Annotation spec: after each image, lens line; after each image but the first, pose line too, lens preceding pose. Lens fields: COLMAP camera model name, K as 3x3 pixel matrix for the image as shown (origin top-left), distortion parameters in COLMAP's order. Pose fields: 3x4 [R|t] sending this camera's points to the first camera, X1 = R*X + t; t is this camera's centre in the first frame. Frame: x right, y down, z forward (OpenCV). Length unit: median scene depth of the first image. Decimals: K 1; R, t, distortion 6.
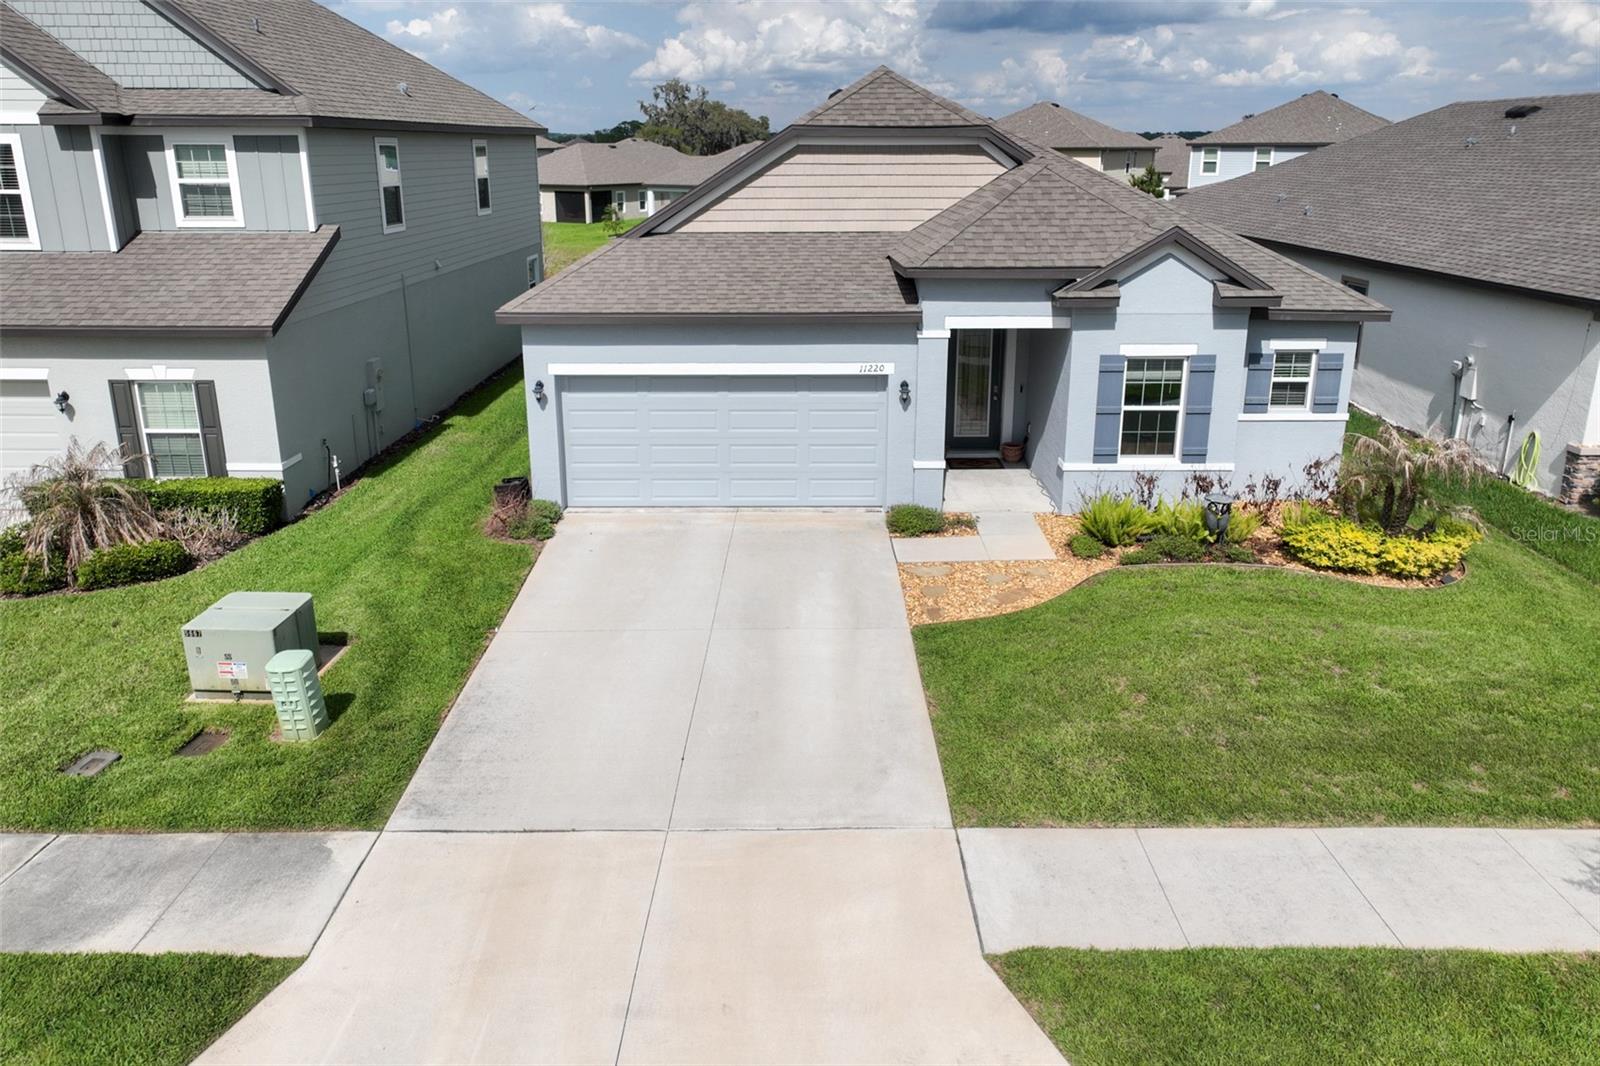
lens RADIAL K [[1127.3, 0, 799.9], [0, 1127.3, 466.9], [0, 0, 1]] dist [-0.005222, 0.020960]
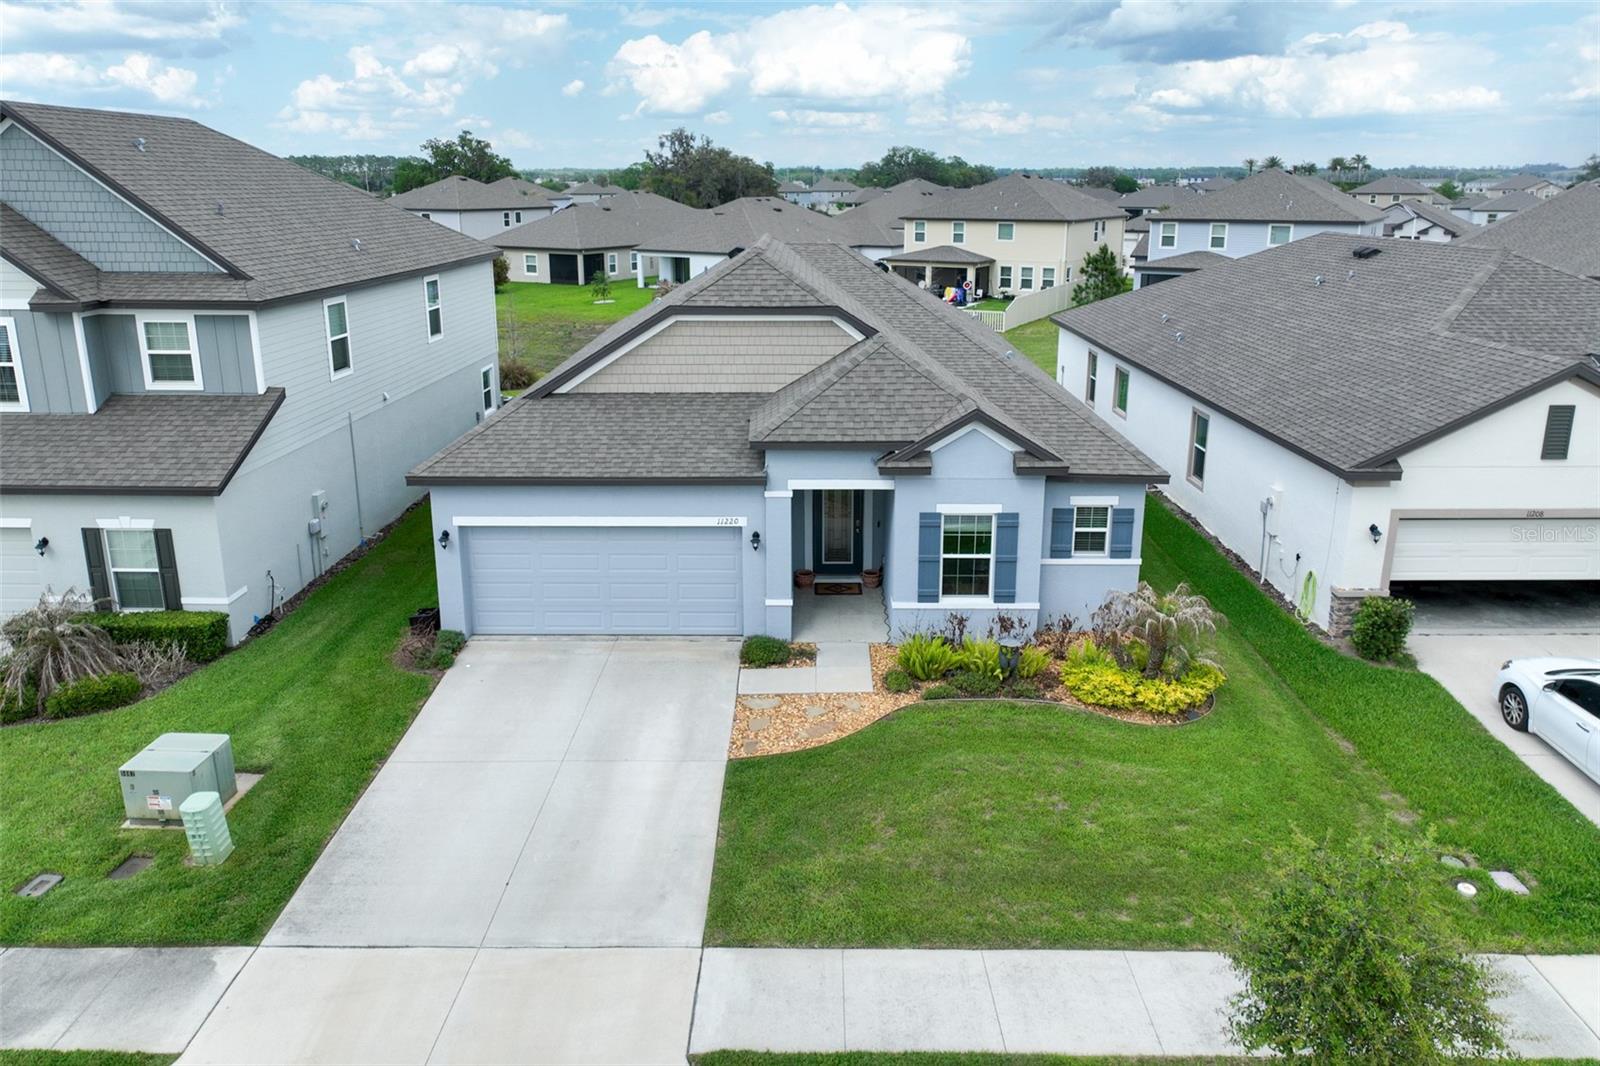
lens RADIAL K [[1127.3, 0, 799.9], [0, 1127.3, 466.9], [0, 0, 1]] dist [-0.005222, 0.020960]
pose [[0.999917, 0.003700, -0.012352, 0.155322], [-0.004044, 0.999600, -0.028000, -0.113270], [0.012243, 0.028048, 0.999532, -0.175670]]
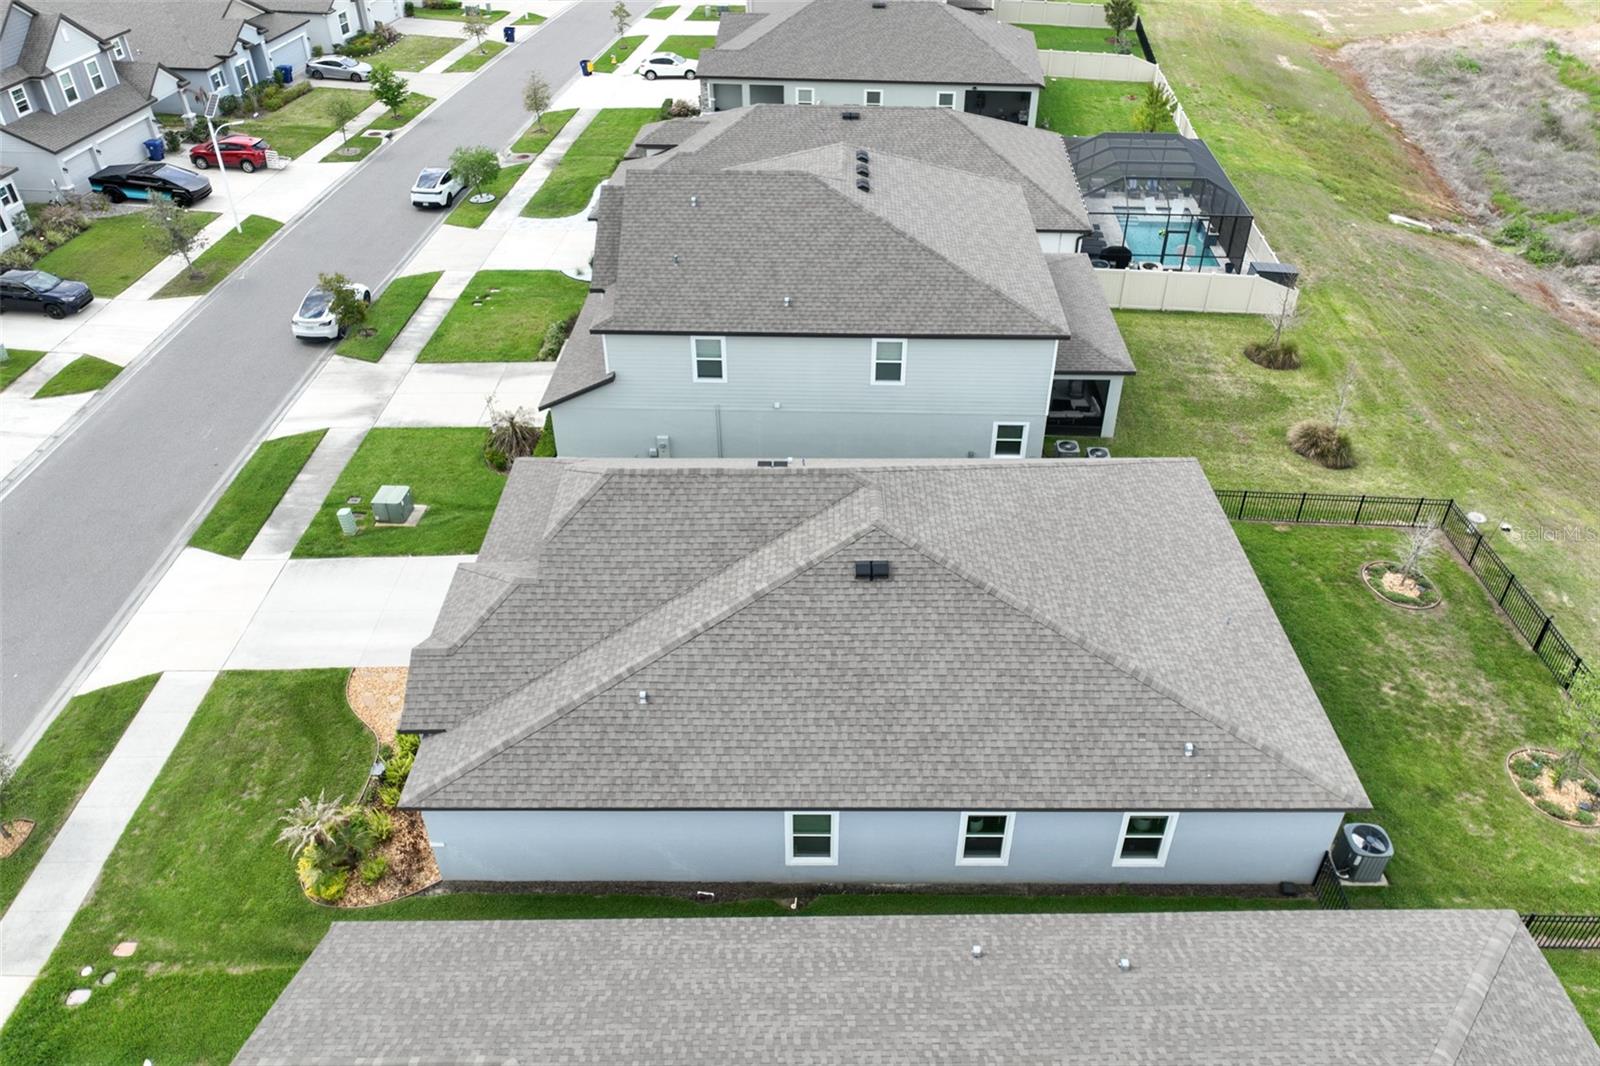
lens RADIAL K [[1127.3, 0, 799.9], [0, 1127.3, 466.9], [0, 0, 1]] dist [-0.005222, 0.020960]
pose [[-0.008928, 0.566041, -0.824328, 1.461715], [-0.269318, 0.792538, 0.547129, -1.404230], [0.963010, 0.226892, 0.145369, 1.186608]]
